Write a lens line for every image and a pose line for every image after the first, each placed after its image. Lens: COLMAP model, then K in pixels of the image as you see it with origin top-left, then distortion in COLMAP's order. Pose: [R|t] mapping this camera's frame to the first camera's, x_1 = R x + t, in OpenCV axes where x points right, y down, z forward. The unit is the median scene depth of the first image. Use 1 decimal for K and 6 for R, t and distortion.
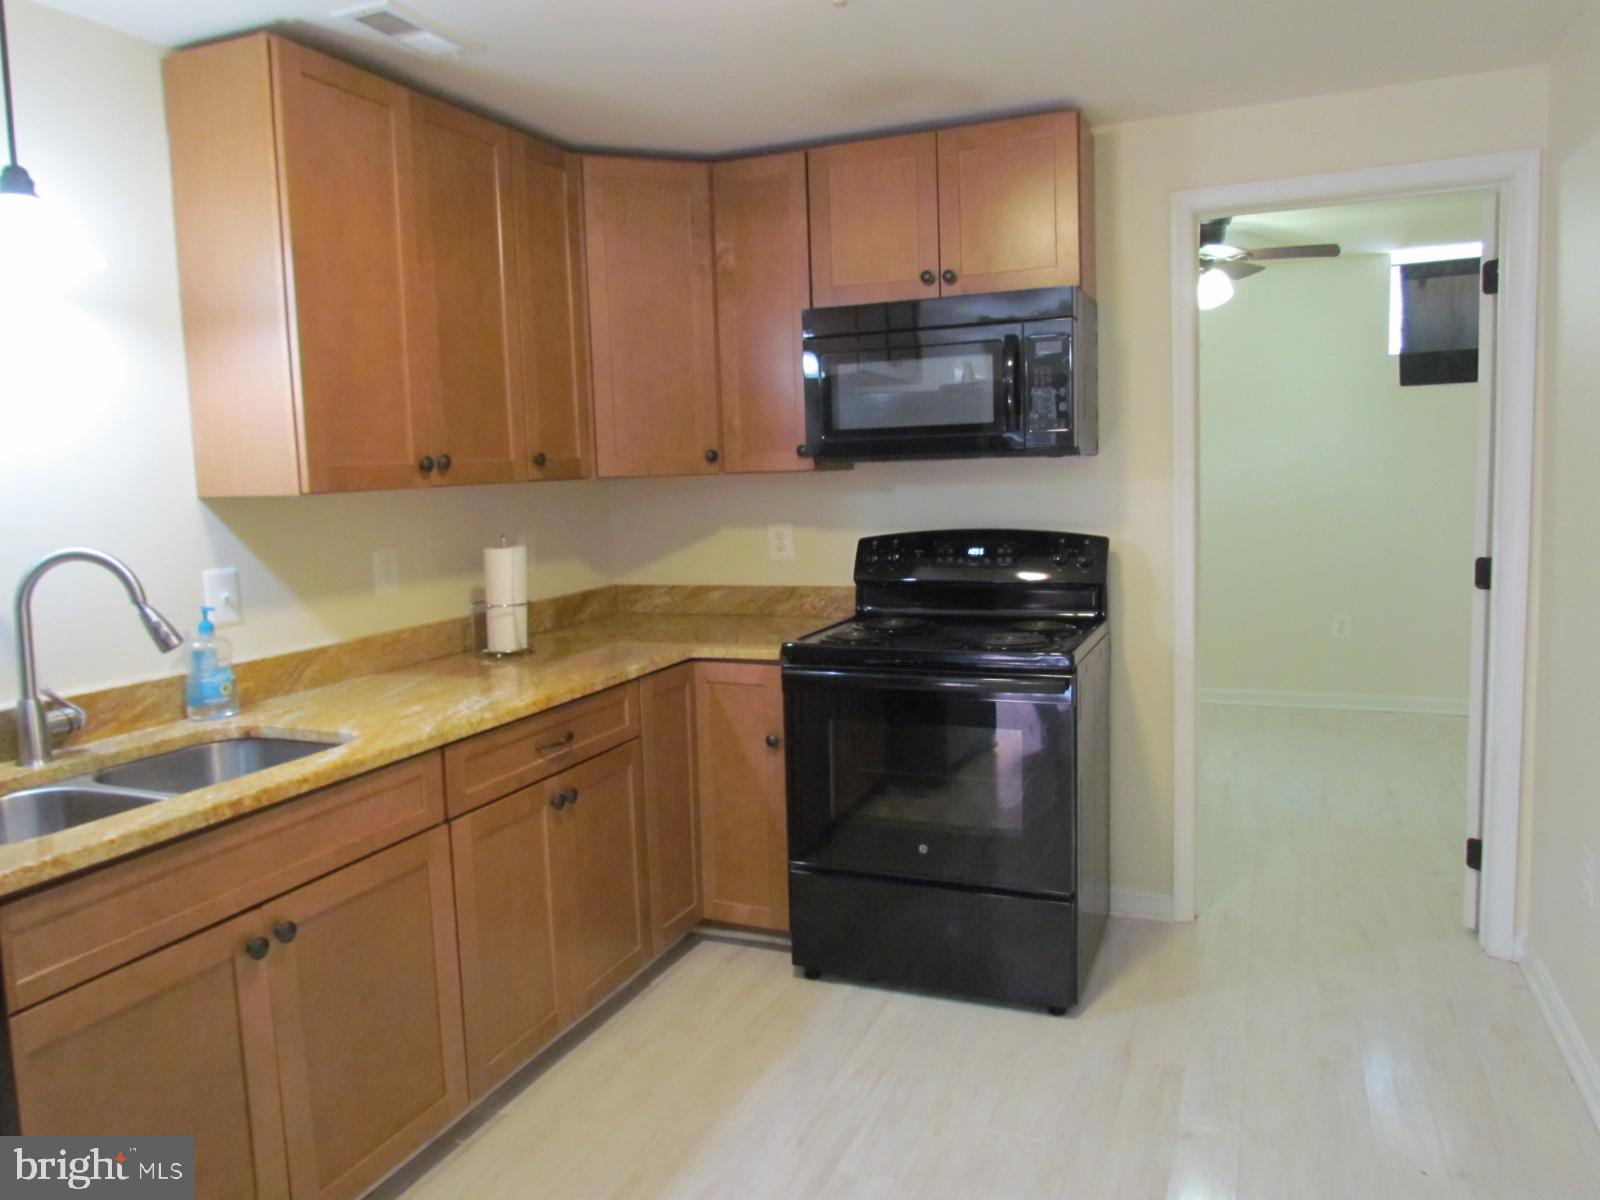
lens RADIAL K [[1136.0, 0, 794.3], [0, 1136.0, 595.4], [0, 0, 1]] dist [-0.025364, -0.002791]
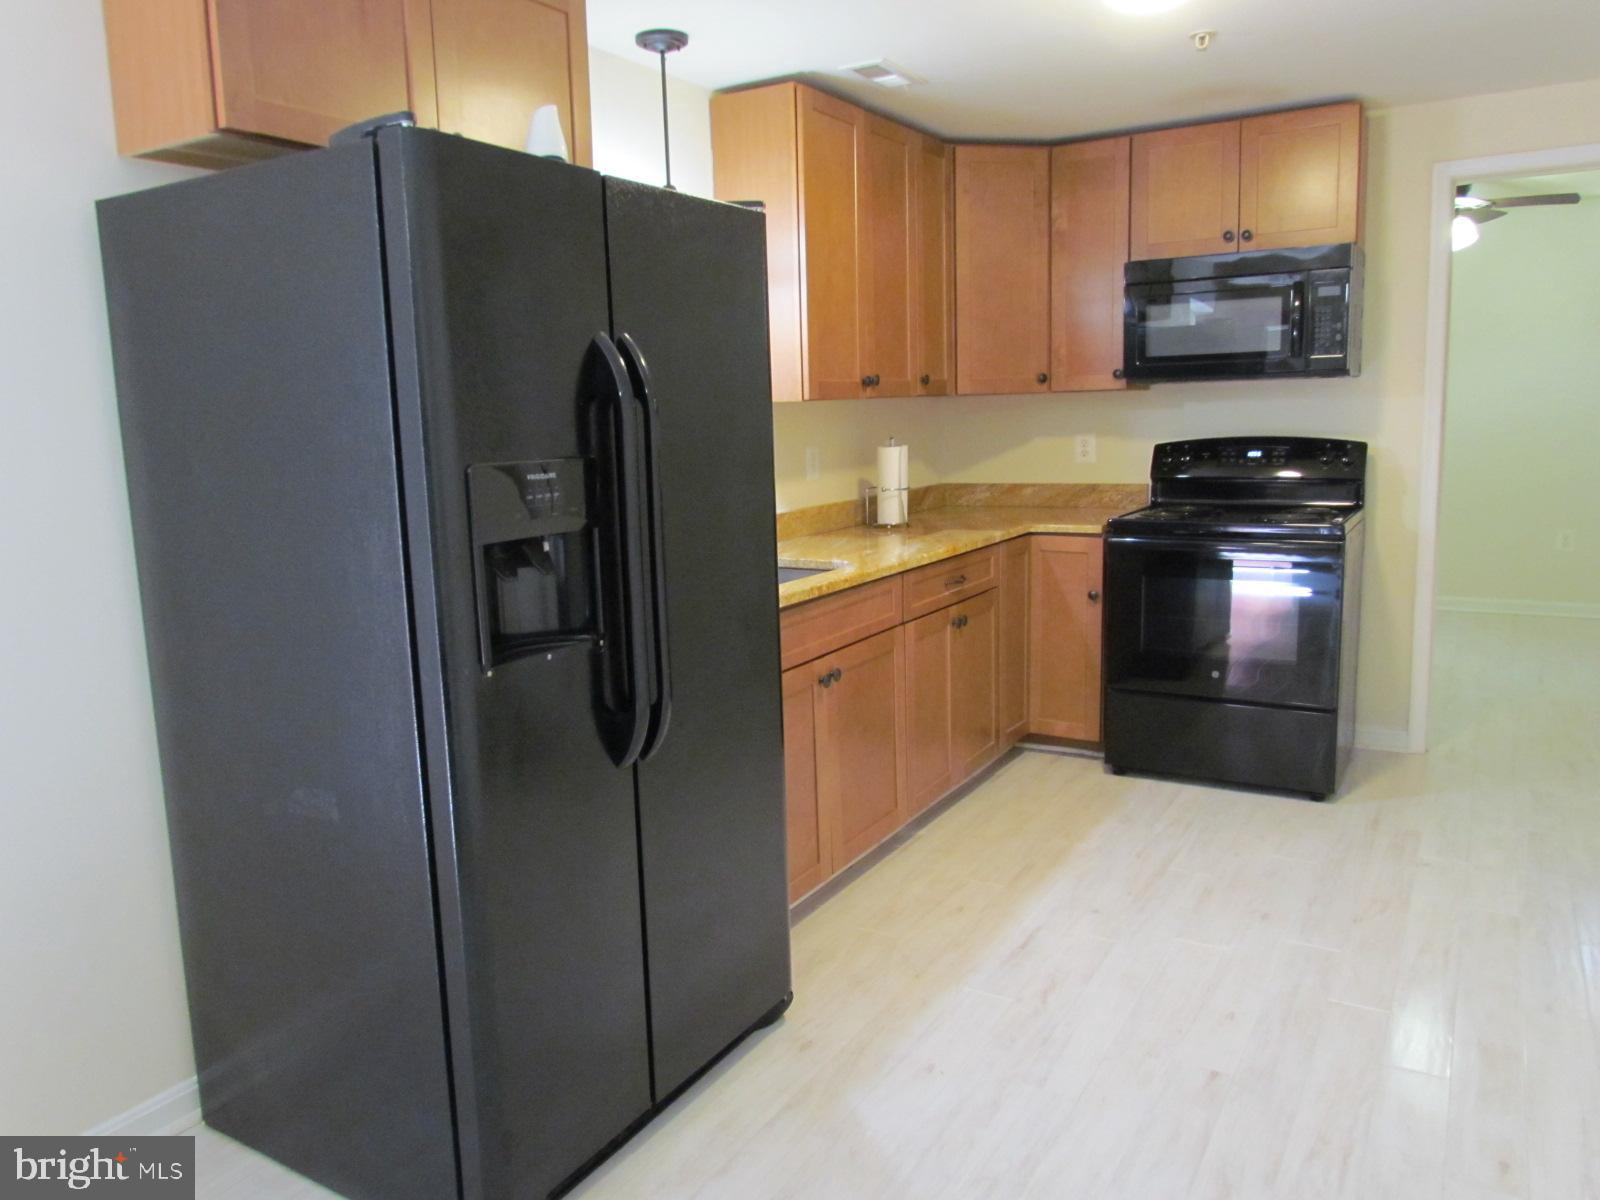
lens RADIAL K [[1136.0, 0, 798.9], [0, 1136.0, 598.0], [0, 0, 1]] dist [-0.025364, -0.002791]
pose [[0.988686, 0.024671, -0.147958, -0.161428], [-0.016074, 0.998127, 0.059022, 0.058733], [0.149137, -0.055976, 0.987231, -0.347468]]
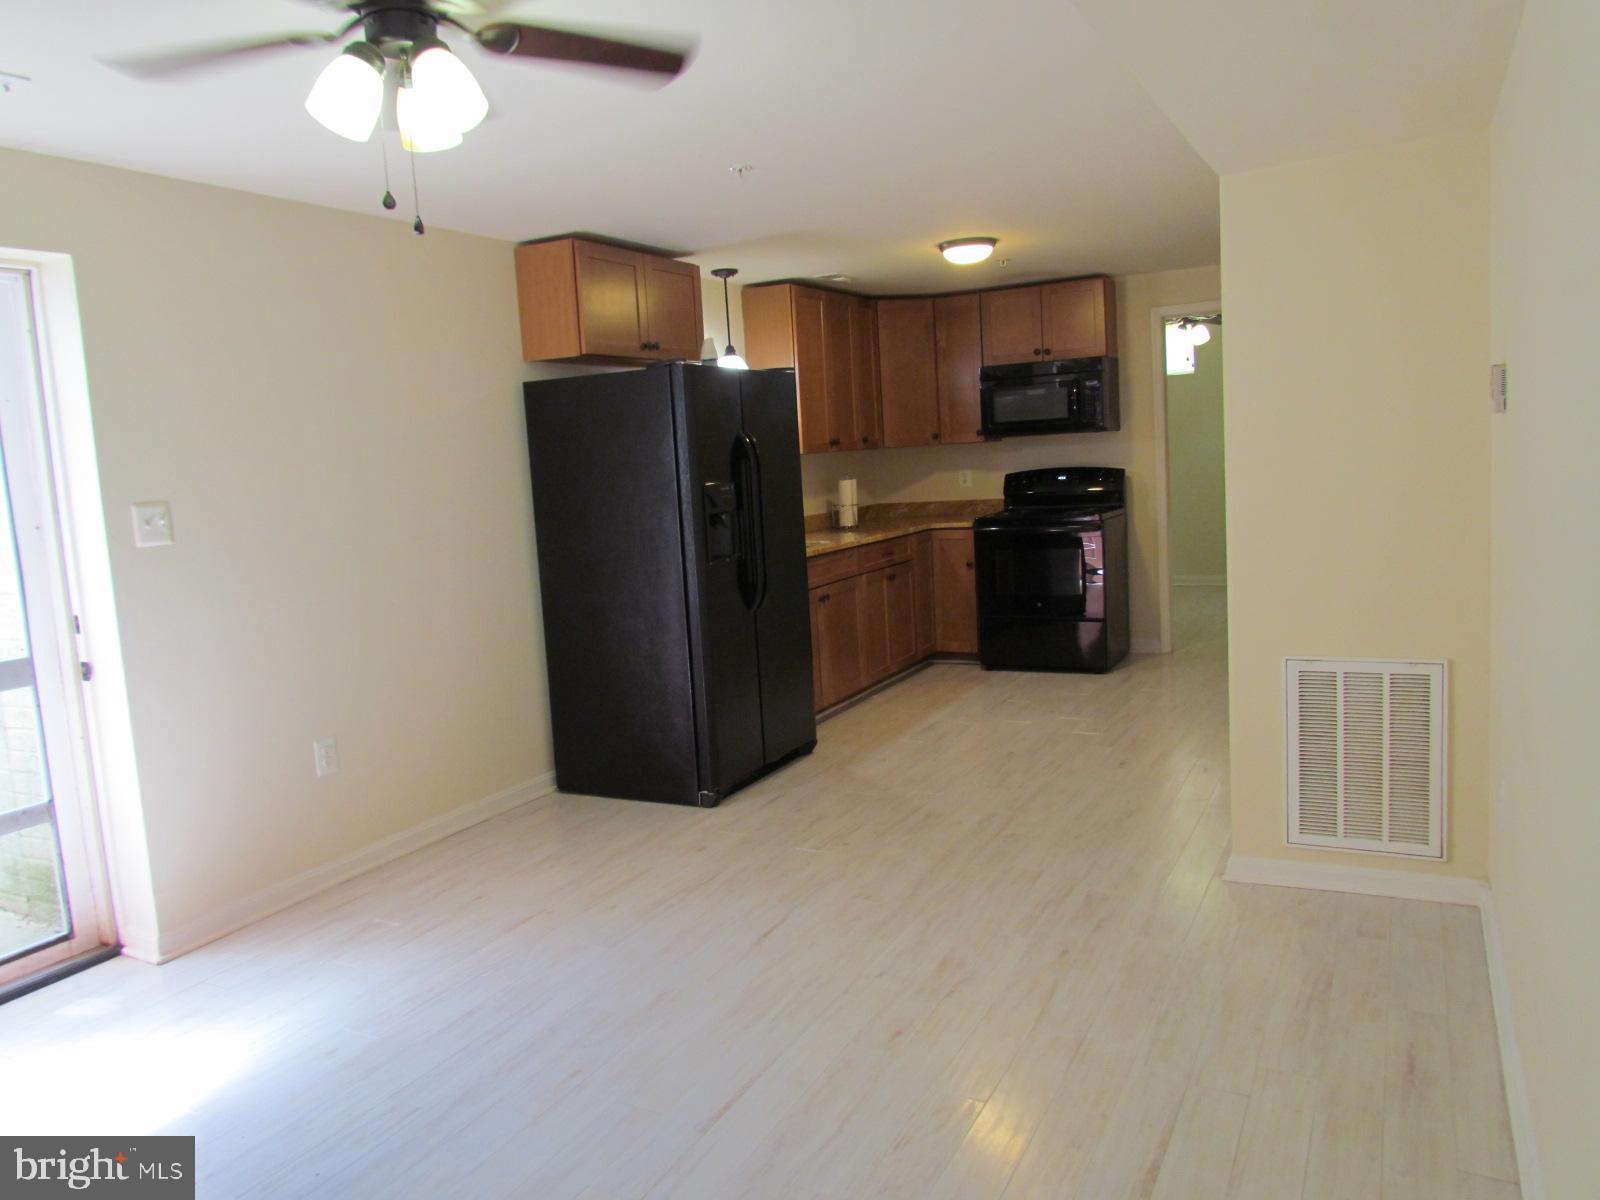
lens RADIAL K [[1136.0, 0, 800.9], [0, 1136.0, 614.5], [0, 0, 1]] dist [-0.025364, -0.002791]
pose [[0.995619, -0.016969, -0.091950, -0.144323], [0.020080, 0.999253, 0.033008, 0.146146], [0.091321, -0.034710, 0.995216, -1.237665]]
